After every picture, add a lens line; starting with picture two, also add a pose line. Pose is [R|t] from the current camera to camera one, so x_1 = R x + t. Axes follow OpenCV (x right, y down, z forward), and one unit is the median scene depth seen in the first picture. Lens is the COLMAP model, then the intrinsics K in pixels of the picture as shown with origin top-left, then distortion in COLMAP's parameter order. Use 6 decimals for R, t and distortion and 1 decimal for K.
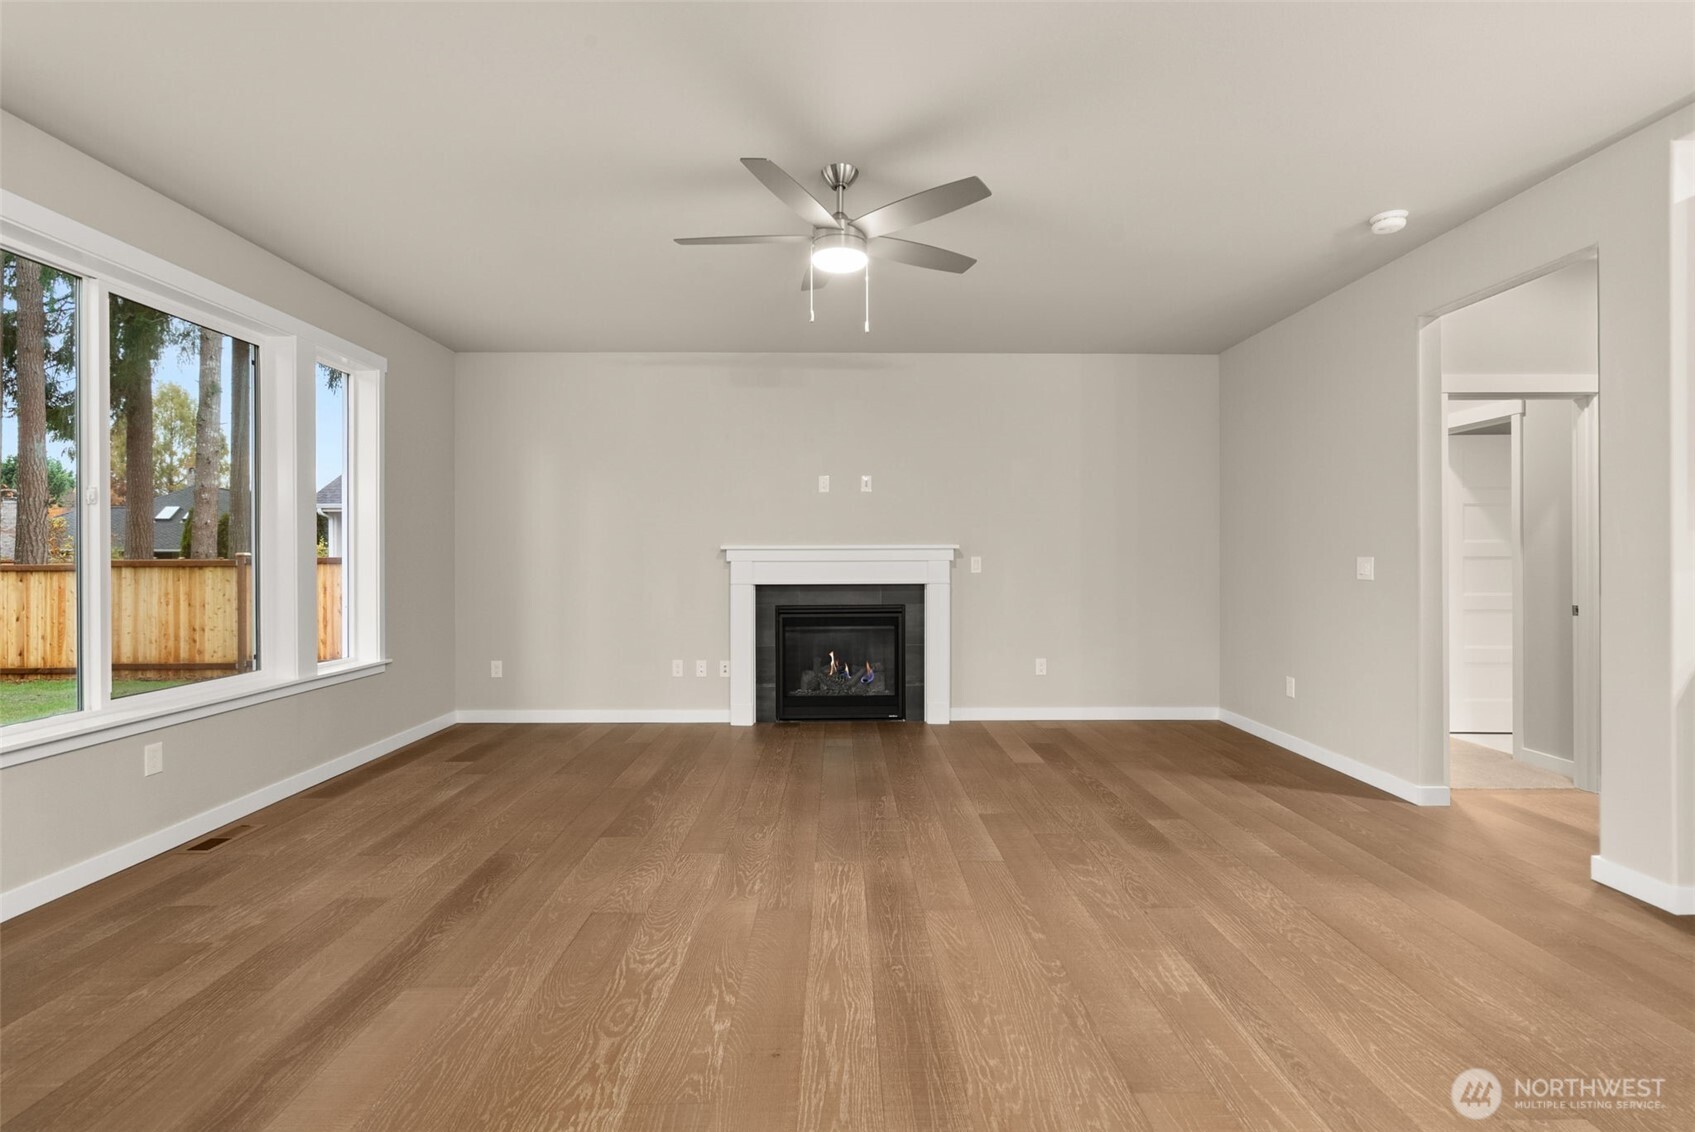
lens RADIAL K [[778.4, 0, 844.5], [0, 778.4, 557.7], [0, 0, 1]] dist [-0.001549, 0.000353]
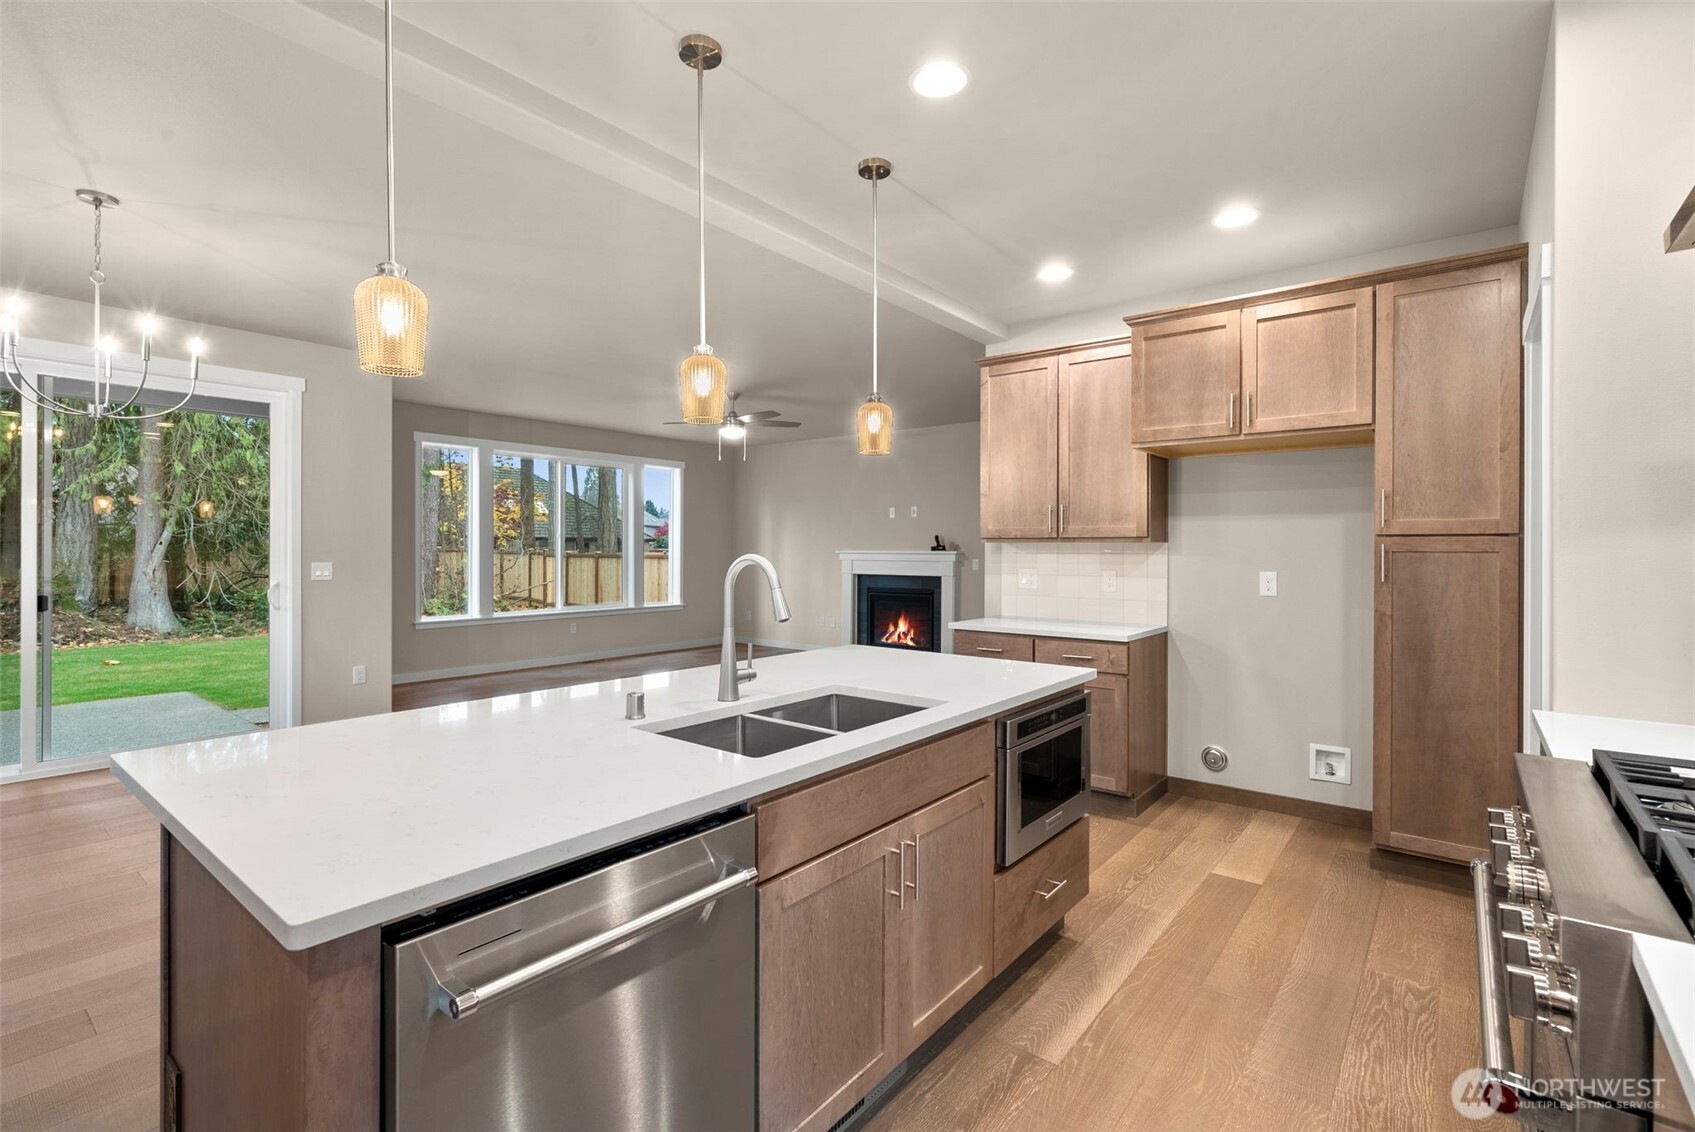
lens RADIAL K [[784.3, 0, 846.9], [0, 784.3, 549.8], [0, 0, 1]] dist [-0.001817, 0.001227]
pose [[0.770382, 0.006865, -0.637545, 1.265096], [-0.006982, 0.999973, 0.002330, -0.028591], [0.637544, 0.002657, 0.770409, -0.416114]]
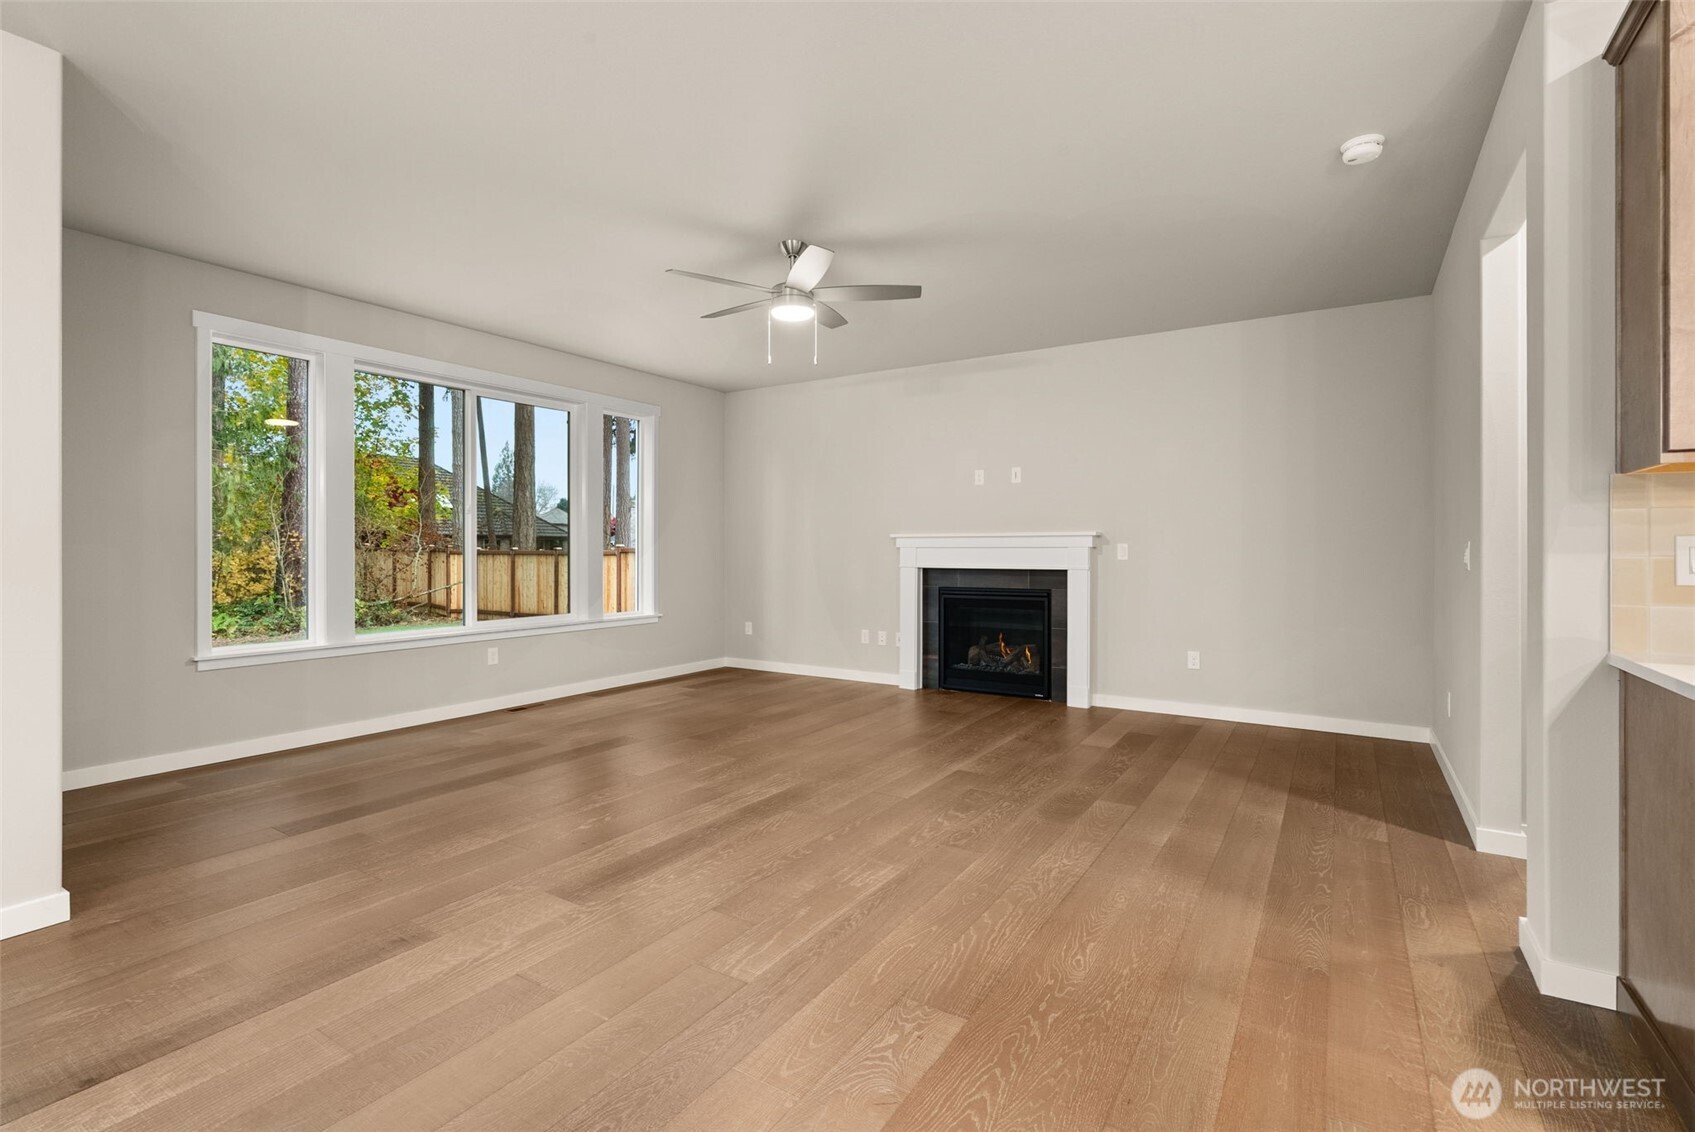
lens RADIAL K [[784.3, 0, 846.9], [0, 784.3, 549.8], [0, 0, 1]] dist [-0.001817, 0.001227]
pose [[0.831131, 0.003036, -0.556068, 0.585698], [-0.002218, 0.999995, 0.002145, 0.007418], [0.556072, -0.000549, 0.831134, -0.028983]]
